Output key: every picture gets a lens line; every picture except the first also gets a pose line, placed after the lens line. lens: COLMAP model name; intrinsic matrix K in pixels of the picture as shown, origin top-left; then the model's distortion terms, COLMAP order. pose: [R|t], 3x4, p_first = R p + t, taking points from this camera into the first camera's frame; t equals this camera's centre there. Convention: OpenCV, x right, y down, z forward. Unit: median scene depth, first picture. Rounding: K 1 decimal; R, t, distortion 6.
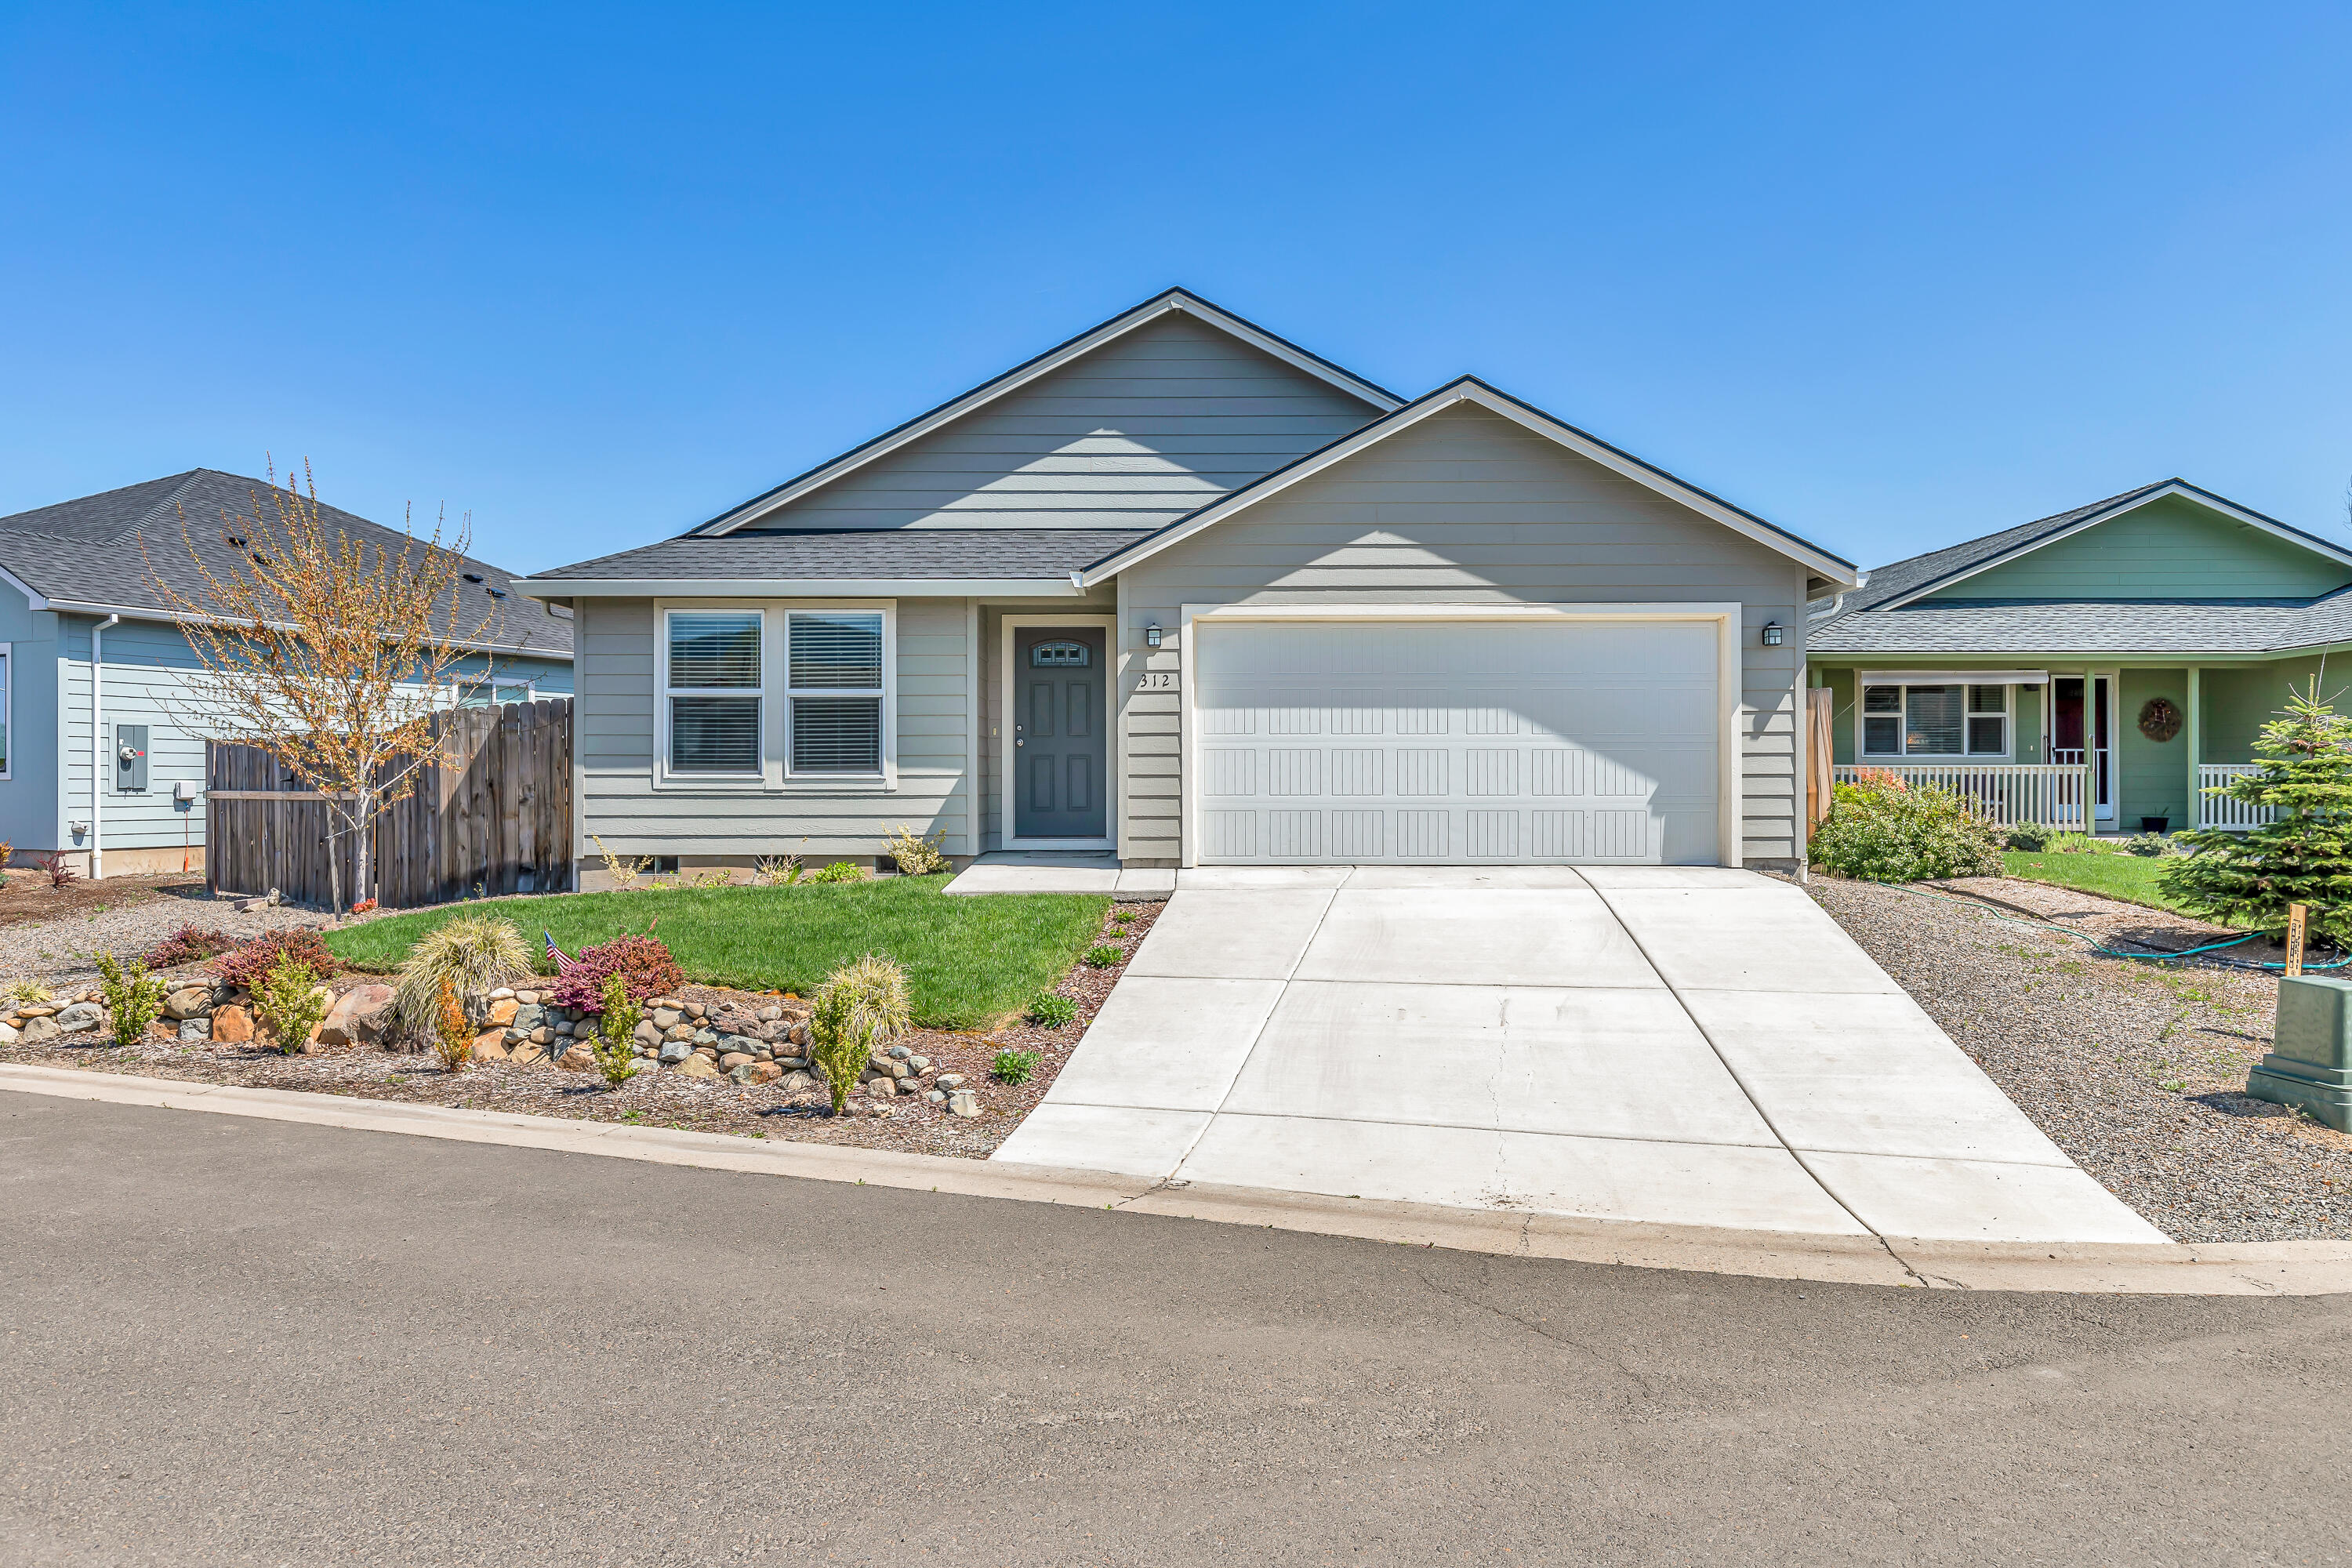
lens RADIAL K [[1494.6, 0, 1163.4], [0, 1494.6, 777.5], [0, 0, 1]] dist [0.011729, 0.003120]
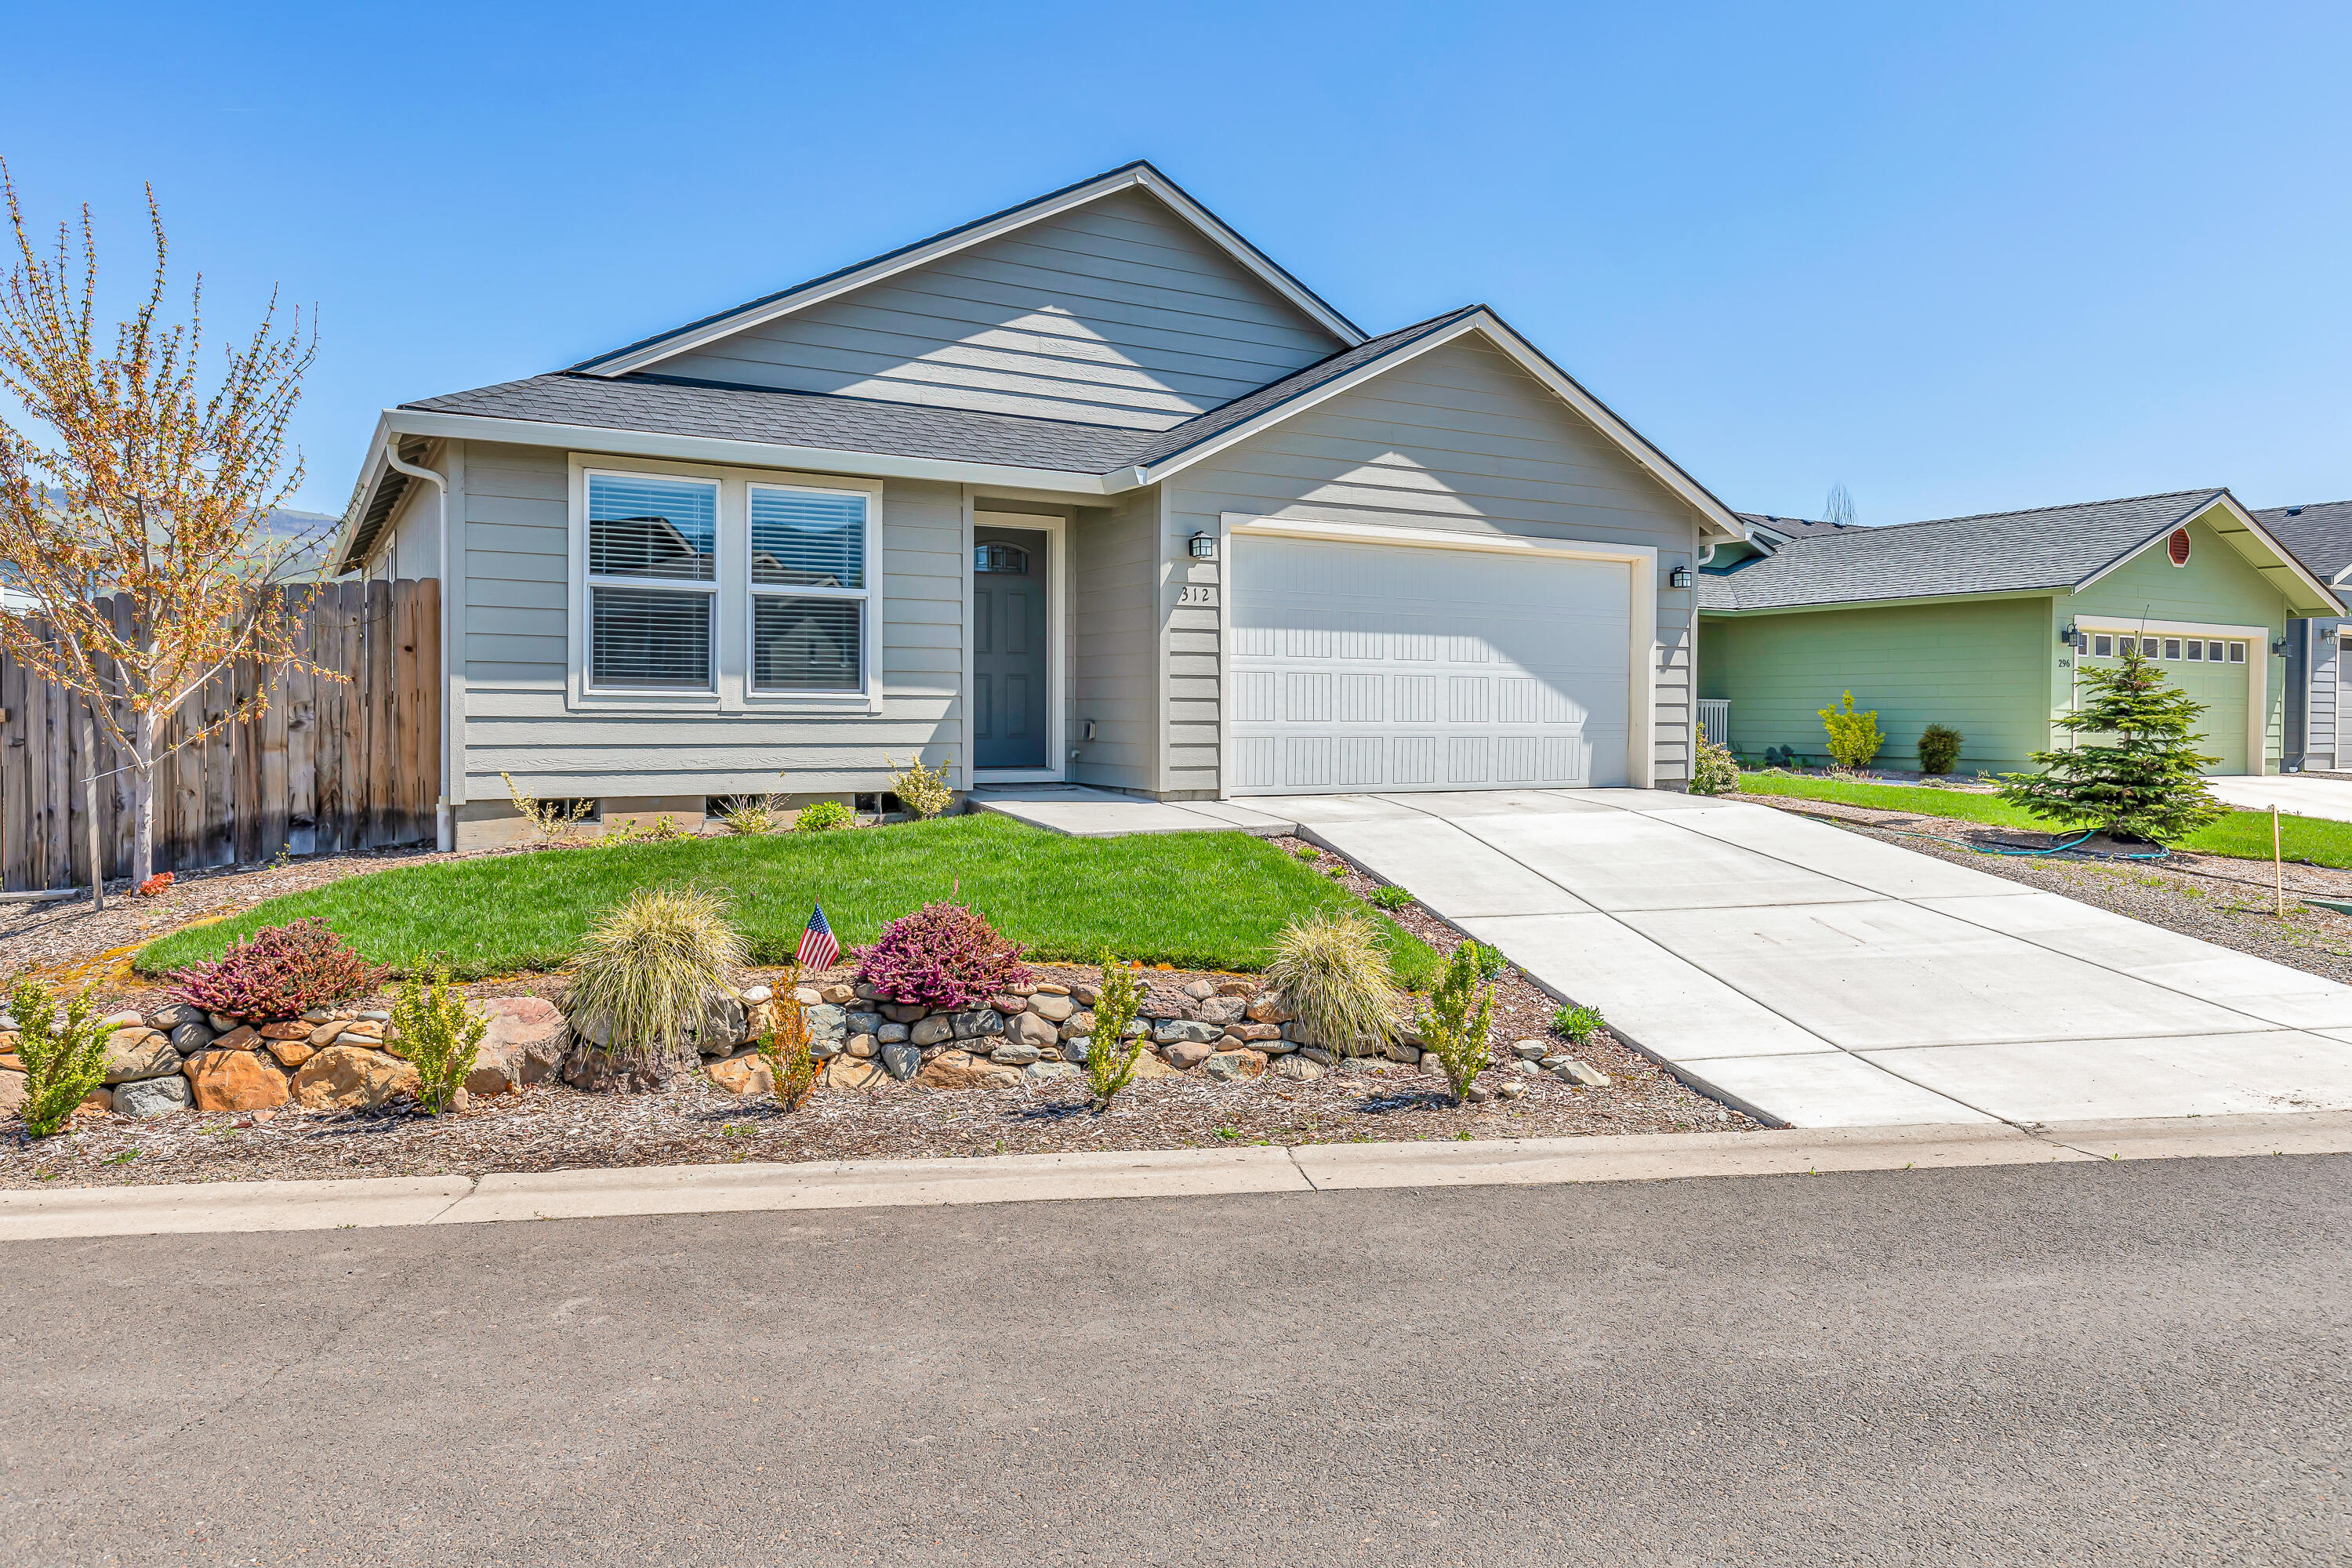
lens RADIAL K [[1494.6, 0, 1147.1], [0, 1494.6, 730.3], [0, 0, 1]] dist [0.011729, 0.003120]
pose [[0.874006, 0.001195, 0.485913, -0.464431], [-0.009005, 0.999865, 0.013739, 0.005435], [-0.485831, -0.016384, 0.873899, 0.215942]]
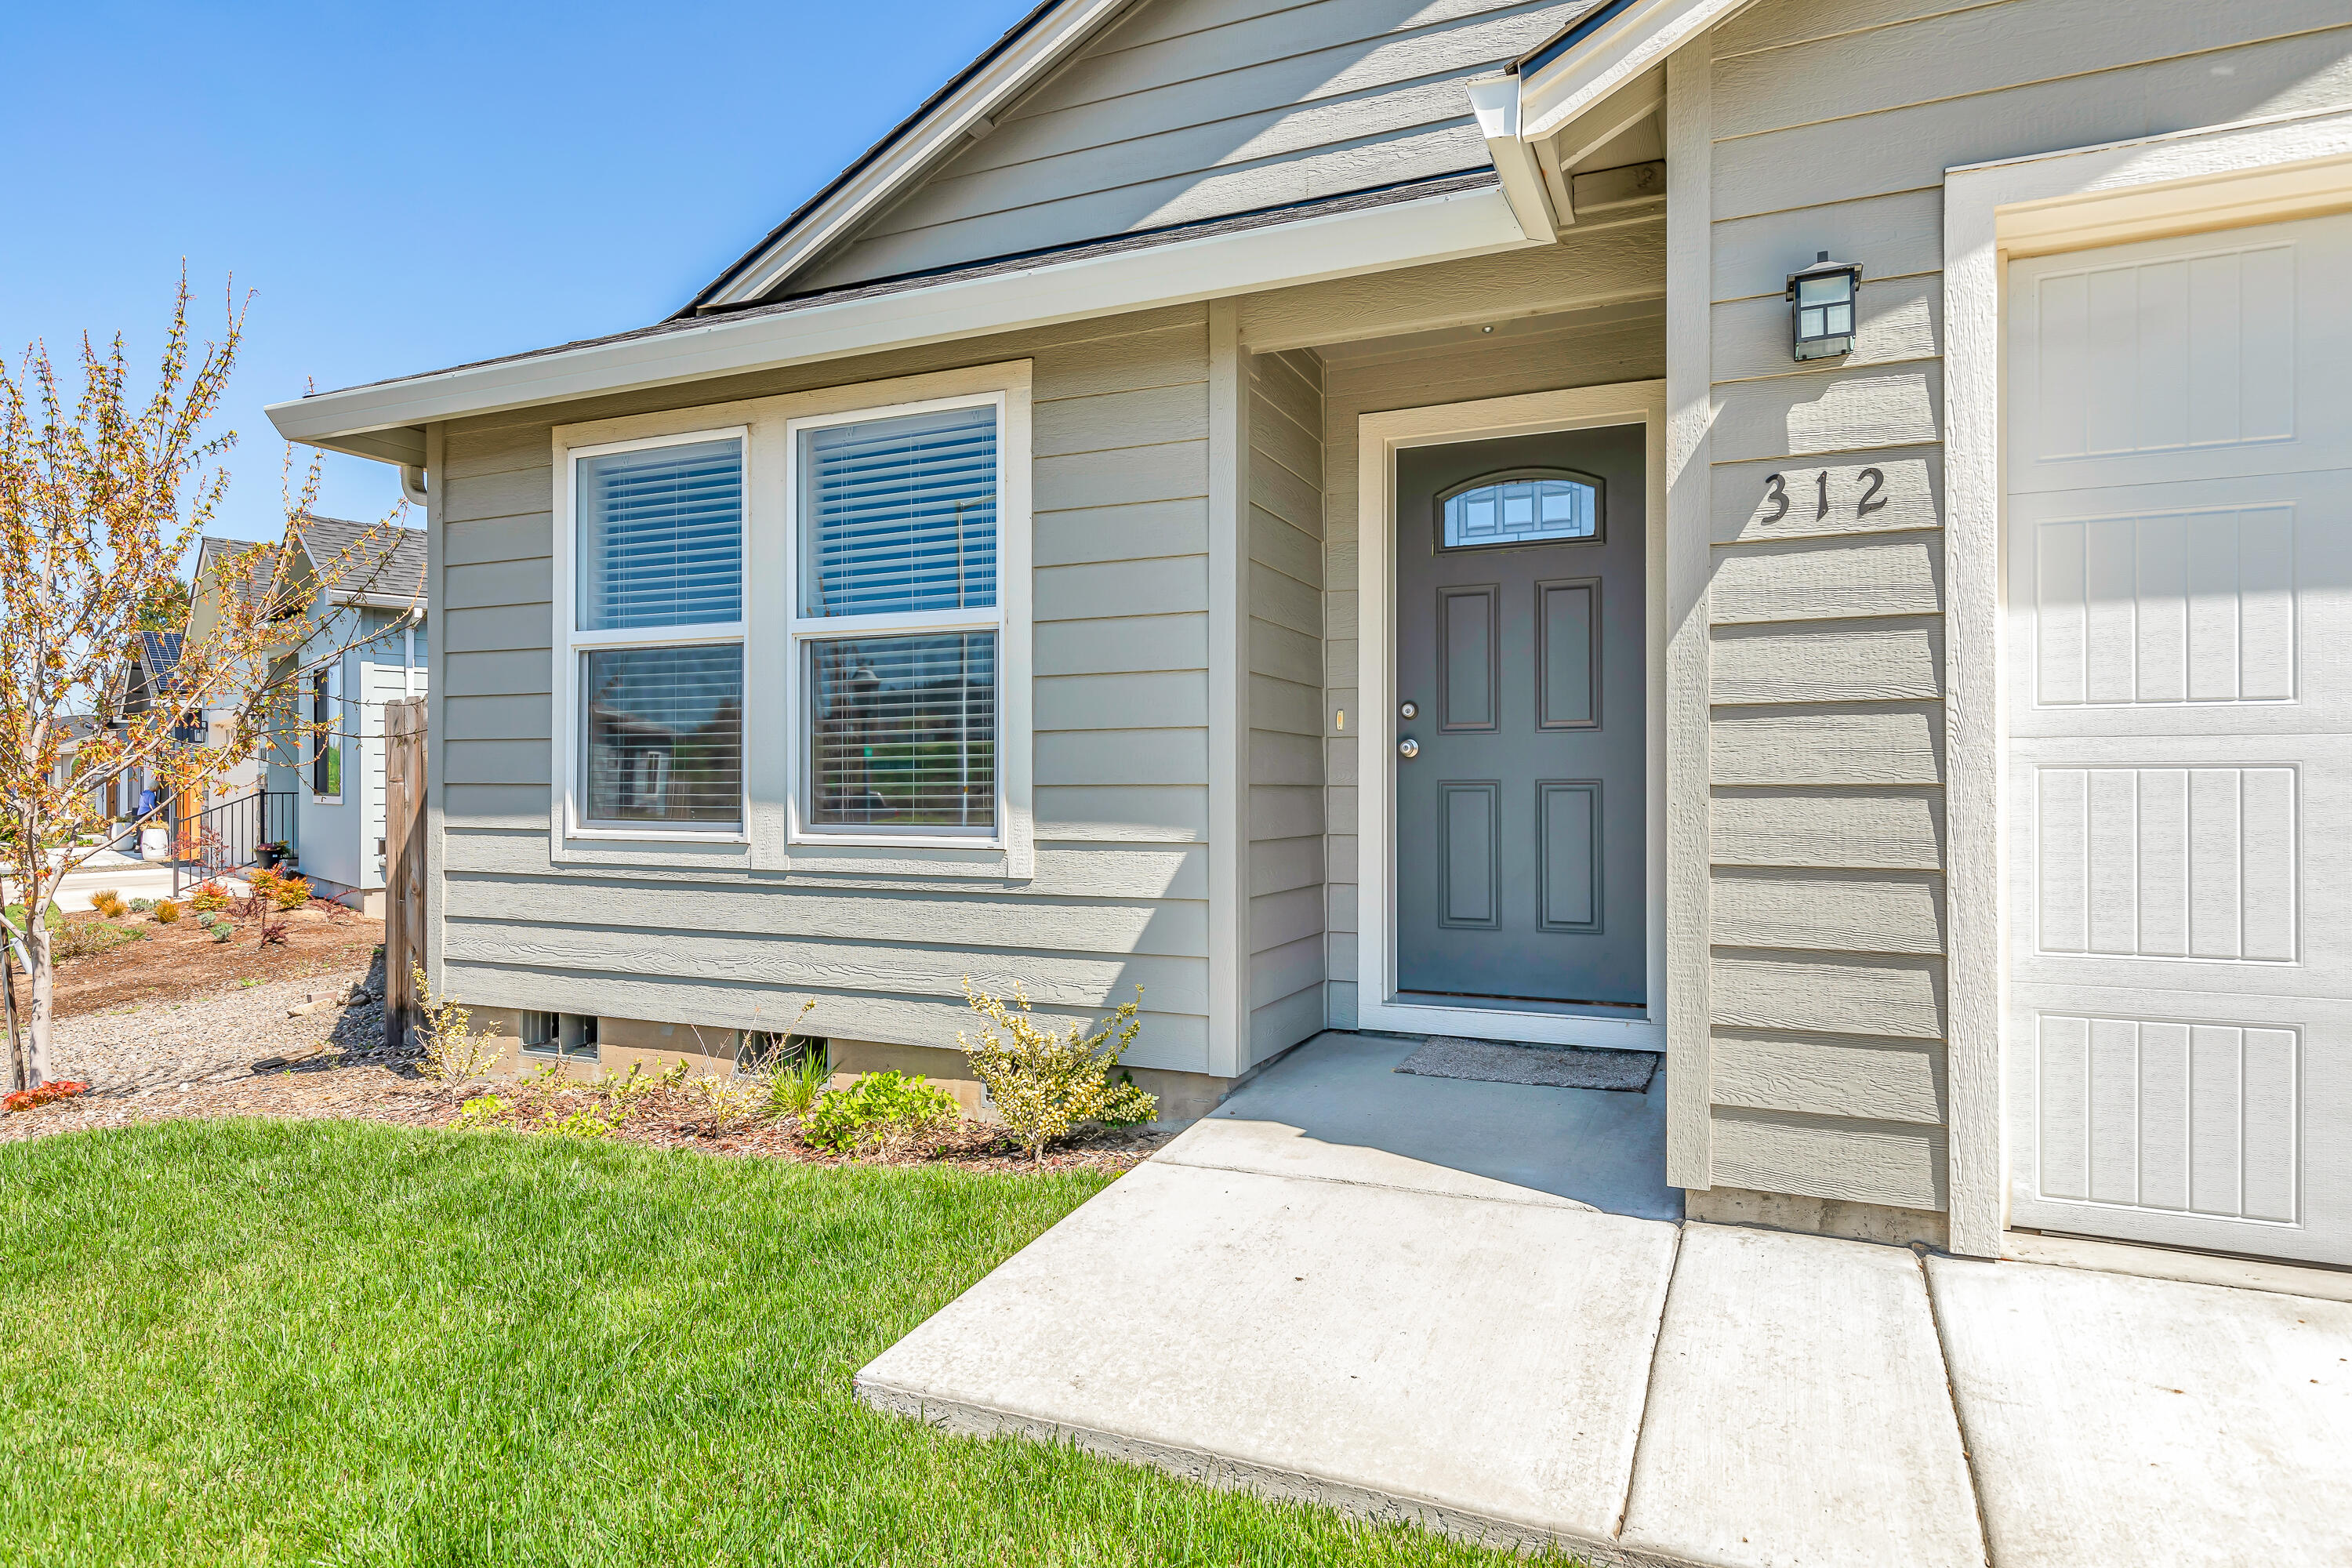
lens RADIAL K [[1311.2, 0, 1196.0], [0, 1311.2, 782.6], [0, 0, 1]] dist [-0.007737, -0.000340]
pose [[0.920162, -0.000150, -0.391538, -0.016662], [-0.000182, 1.000000, -0.000809, -0.015757], [0.391538, 0.000815, 0.920162, 0.742402]]
